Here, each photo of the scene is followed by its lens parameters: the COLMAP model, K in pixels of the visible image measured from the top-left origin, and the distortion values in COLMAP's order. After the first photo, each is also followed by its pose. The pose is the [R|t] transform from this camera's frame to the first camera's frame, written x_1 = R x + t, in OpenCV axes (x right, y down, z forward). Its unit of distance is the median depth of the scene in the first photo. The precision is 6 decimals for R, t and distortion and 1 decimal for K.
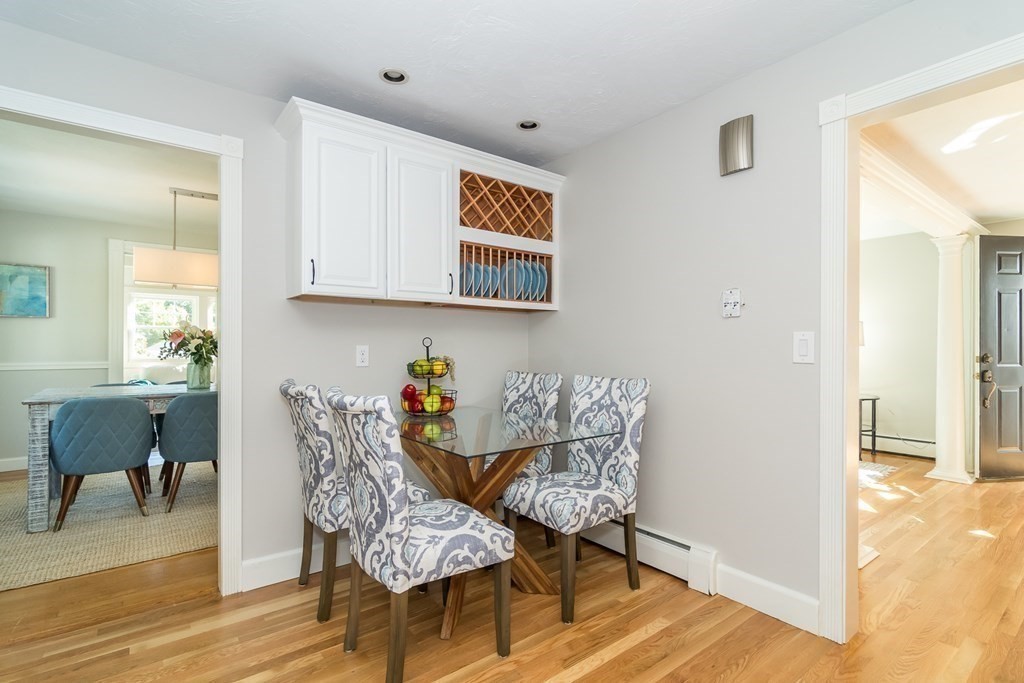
lens RADIAL K [[495.6, 0, 506.4], [0, 495.6, 348.3], [0, 0, 1]] dist [-0.000700, 0.000086]
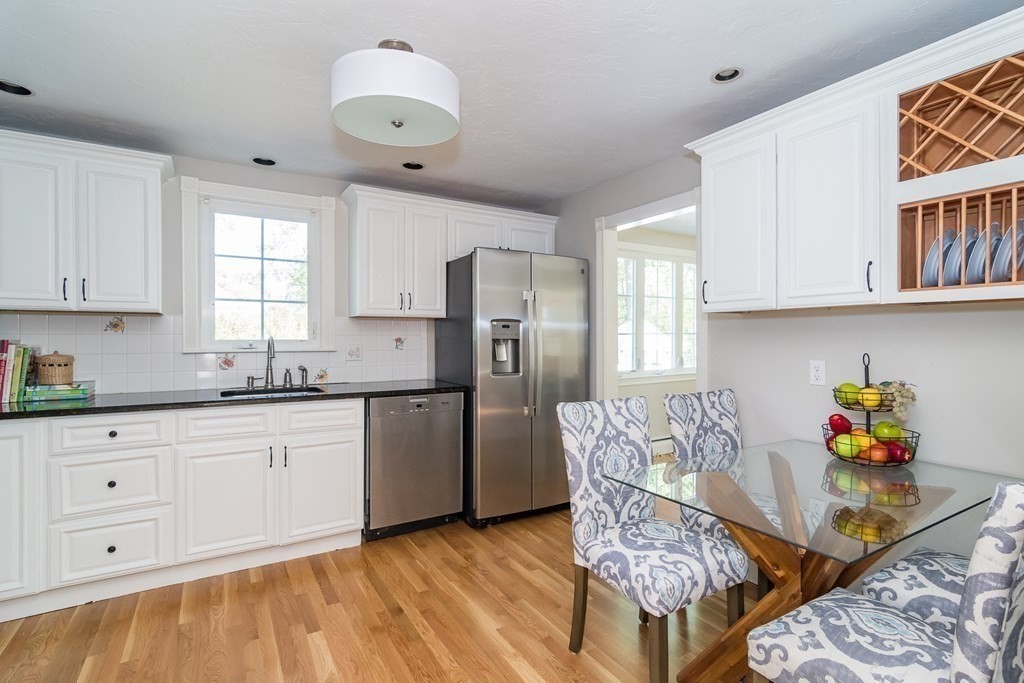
lens RADIAL K [[495.6, 0, 513.5], [0, 495.6, 340.0], [0, 0, 1]] dist [-0.000700, 0.000086]
pose [[-0.120113, 0.002755, -0.992756, 0.625439], [0.000124, 0.999996, 0.002760, -0.044188], [0.992760, 0.000208, -0.120113, 0.594718]]
